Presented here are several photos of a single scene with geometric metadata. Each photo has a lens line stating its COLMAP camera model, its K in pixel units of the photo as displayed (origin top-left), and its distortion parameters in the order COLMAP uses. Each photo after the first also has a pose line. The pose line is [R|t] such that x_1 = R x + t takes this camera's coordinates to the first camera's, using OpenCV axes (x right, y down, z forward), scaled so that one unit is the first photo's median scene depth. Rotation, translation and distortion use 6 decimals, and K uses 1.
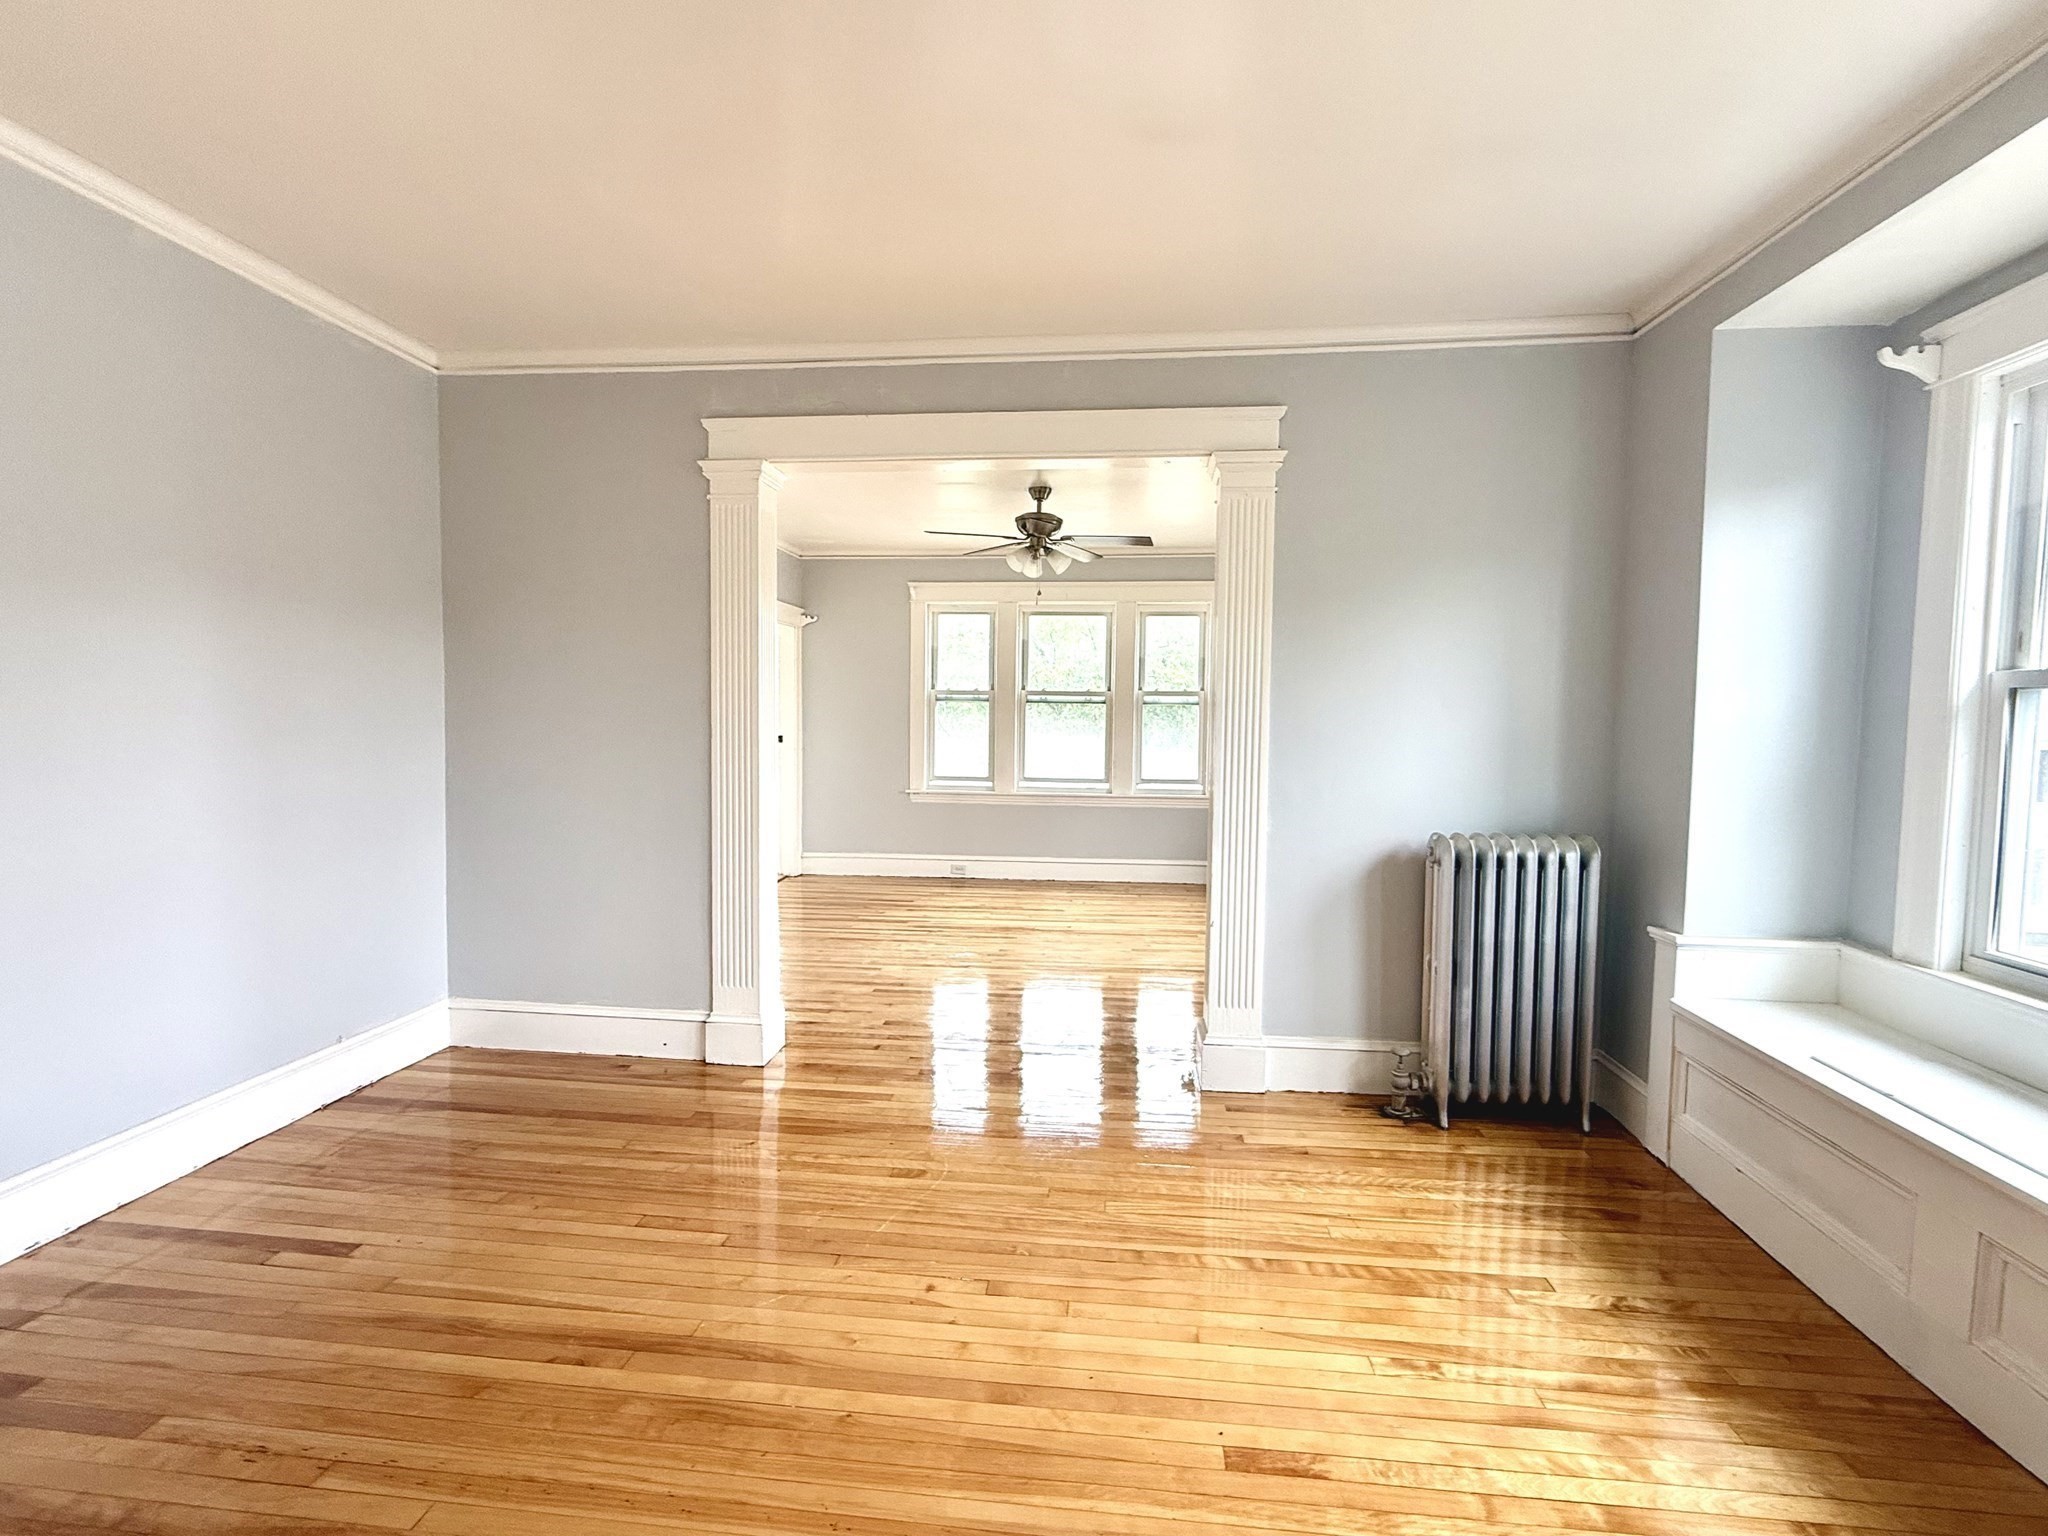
lens RADIAL K [[938.2, 0, 1024.8], [0, 938.2, 767.3], [0, 0, 1]] dist [0.000060, -0.000561]
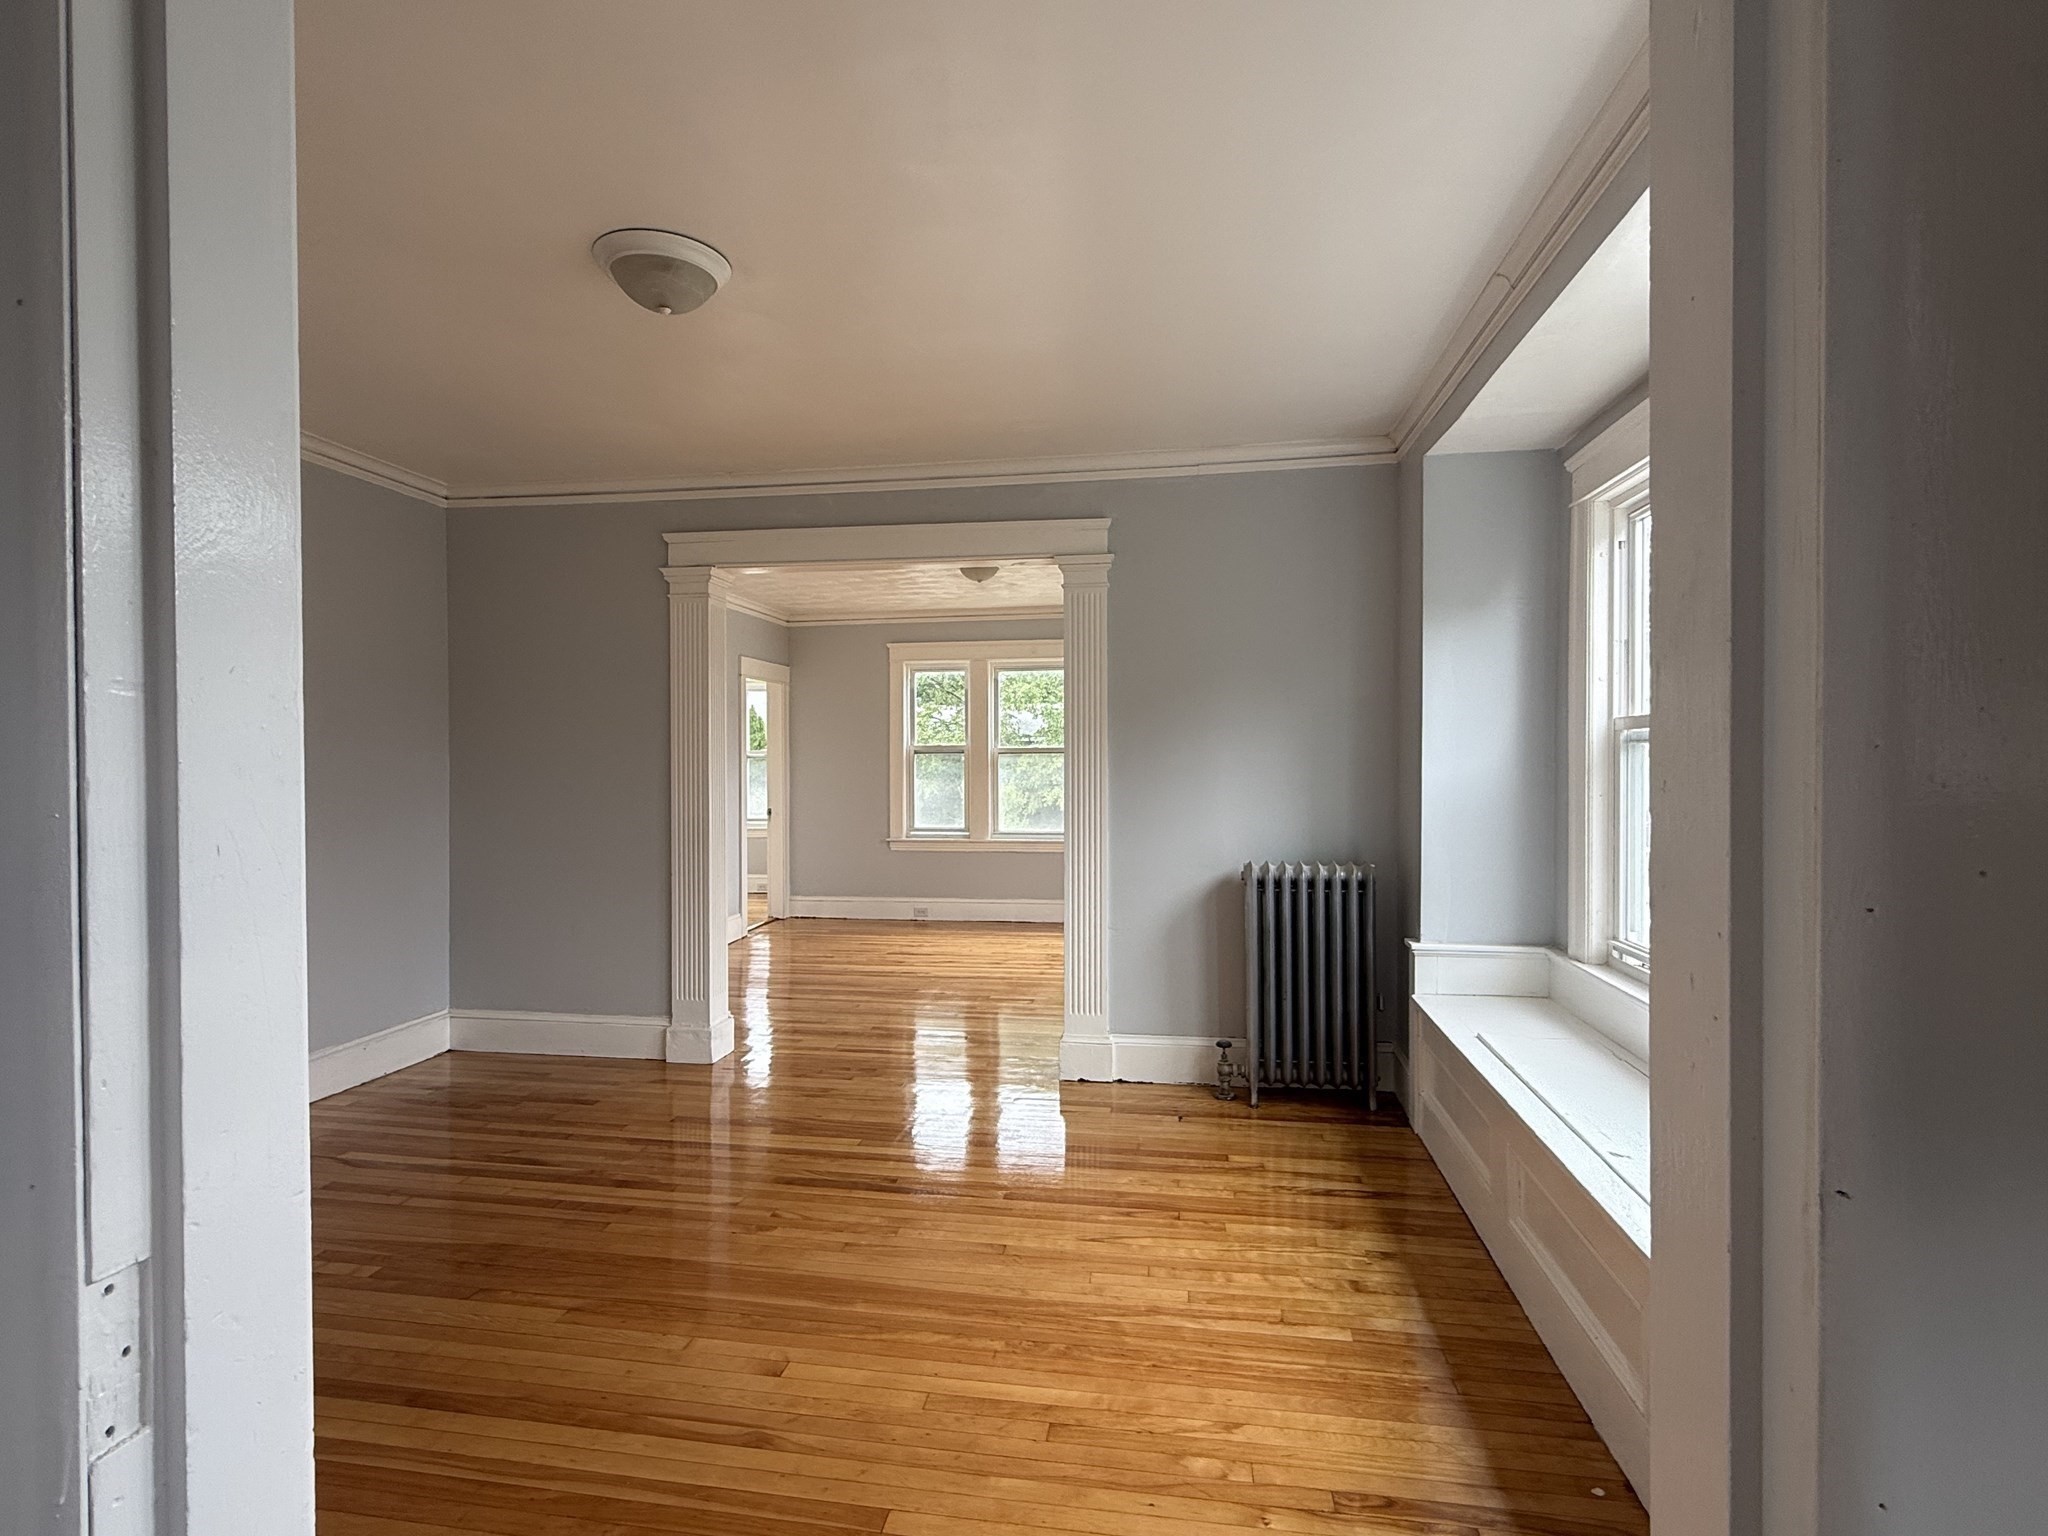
lens RADIAL K [[1012.7, 0, 1017.6], [0, 1012.7, 776.9], [0, 0, 1]] dist [-0.000774, -0.000227]
pose [[0.998135, -0.012428, -0.059764, 0.180288], [0.009931, 0.999072, -0.041904, 0.008969], [0.060229, 0.041232, 0.997333, -0.266938]]
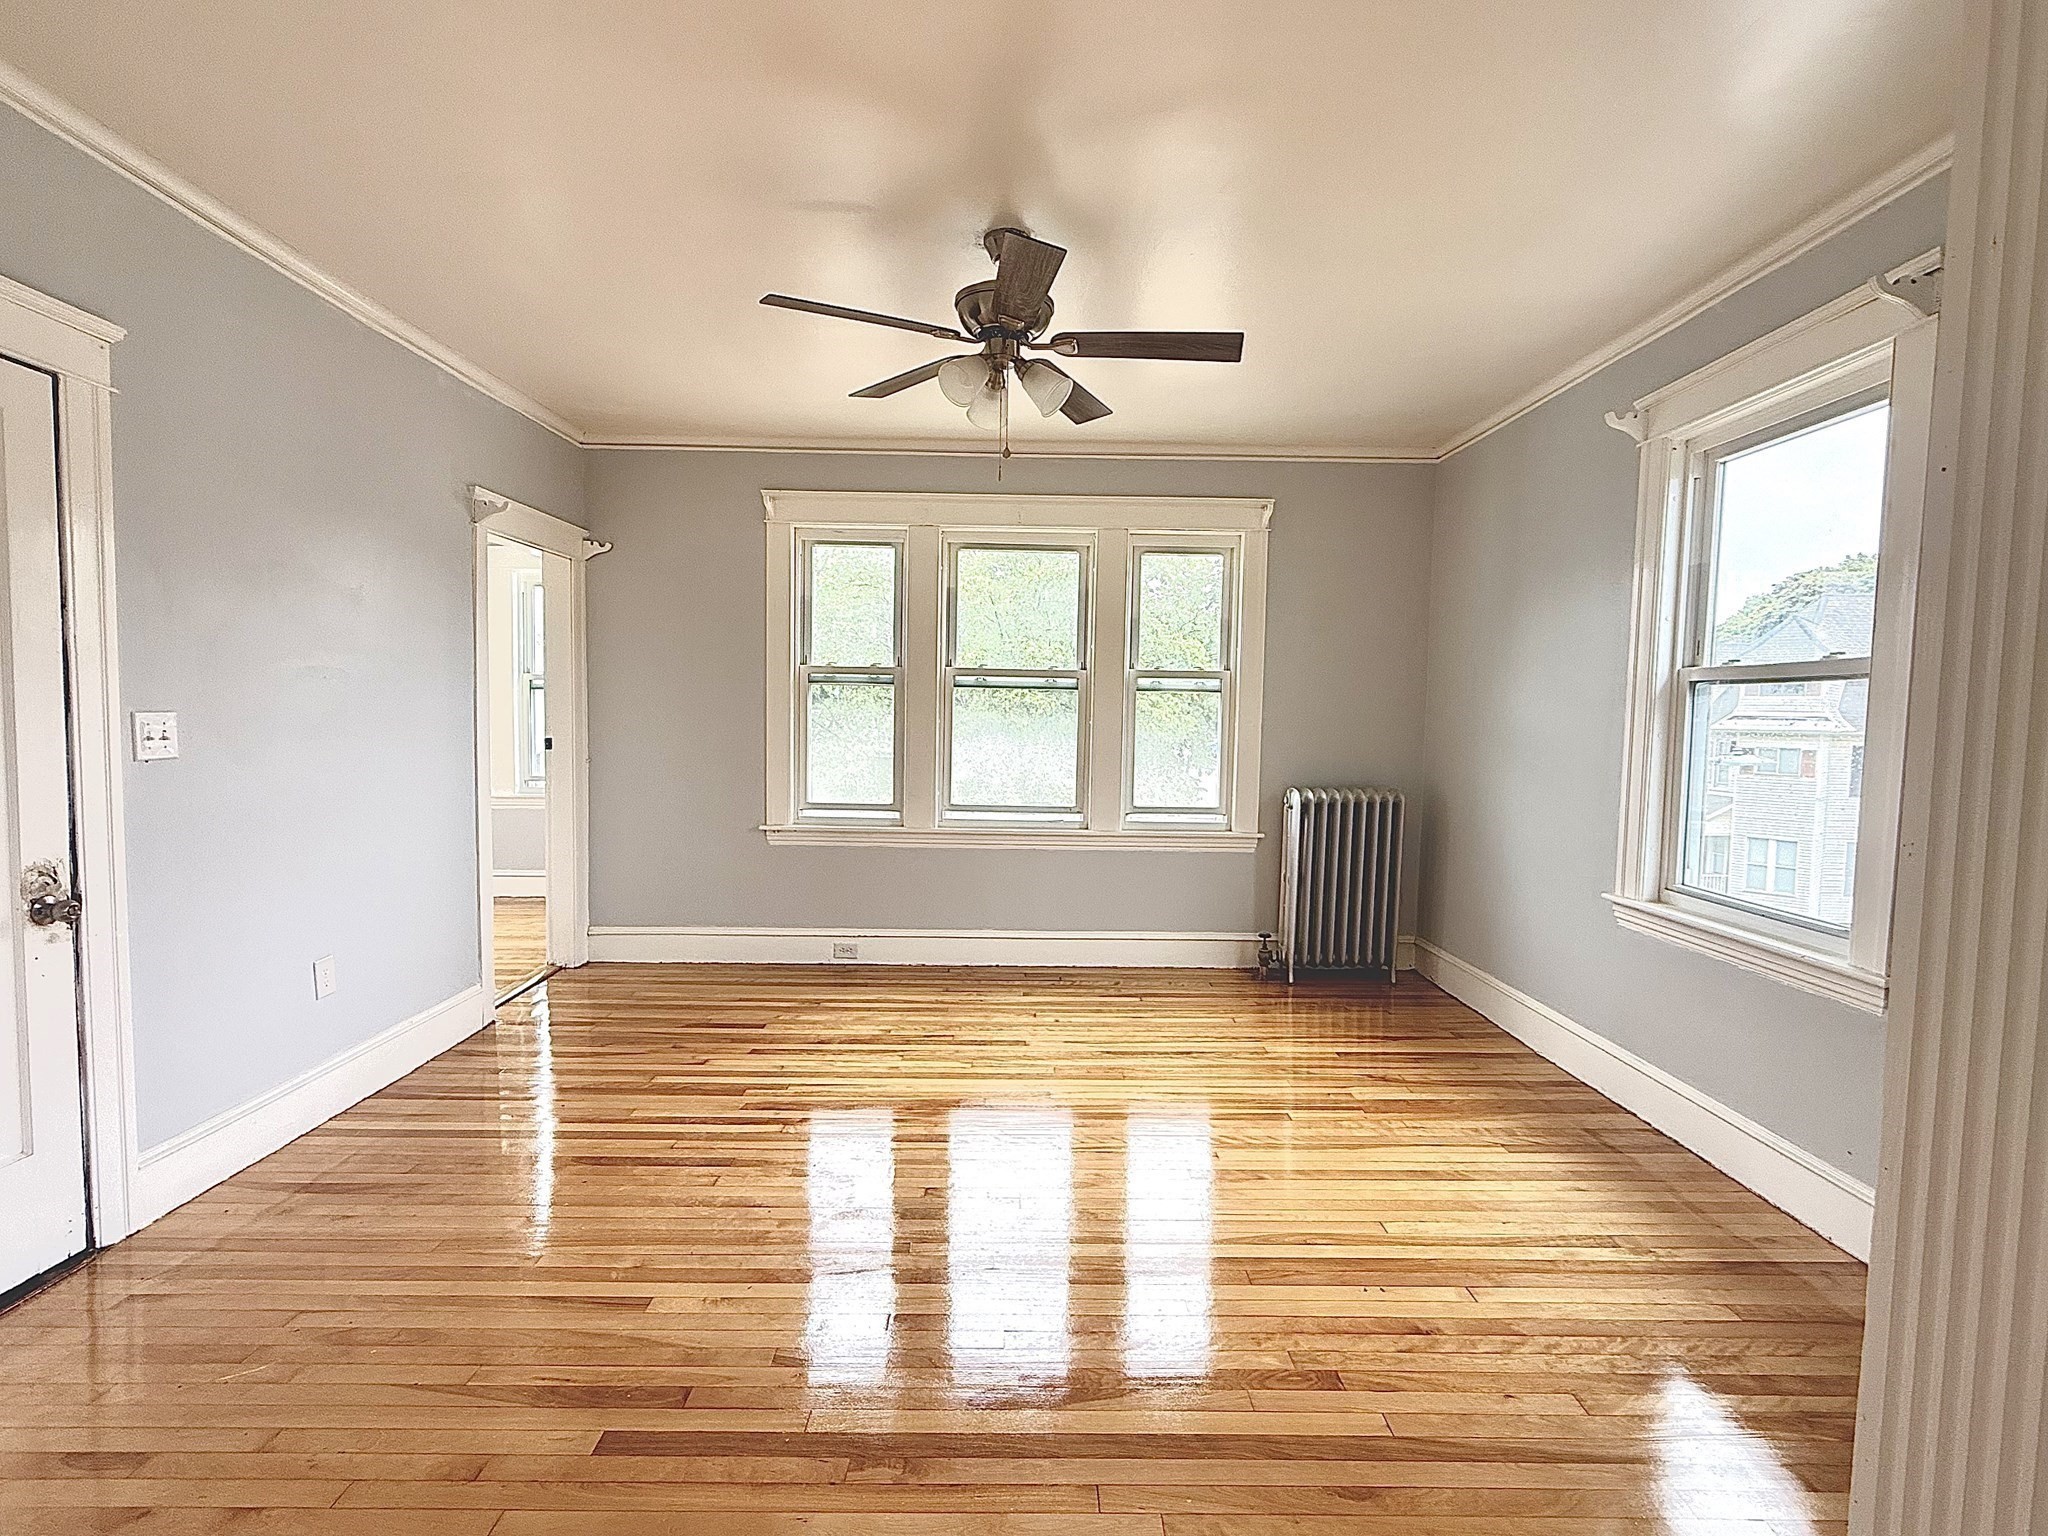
lens RADIAL K [[938.2, 0, 1025.7], [0, 938.2, 772.2], [0, 0, 1]] dist [0.000060, -0.000561]
pose [[0.994023, -0.001555, 0.109163, -0.038318], [0.000121, 0.999914, 0.013142, -0.039095], [-0.109174, -0.013050, 0.993937, 0.722237]]
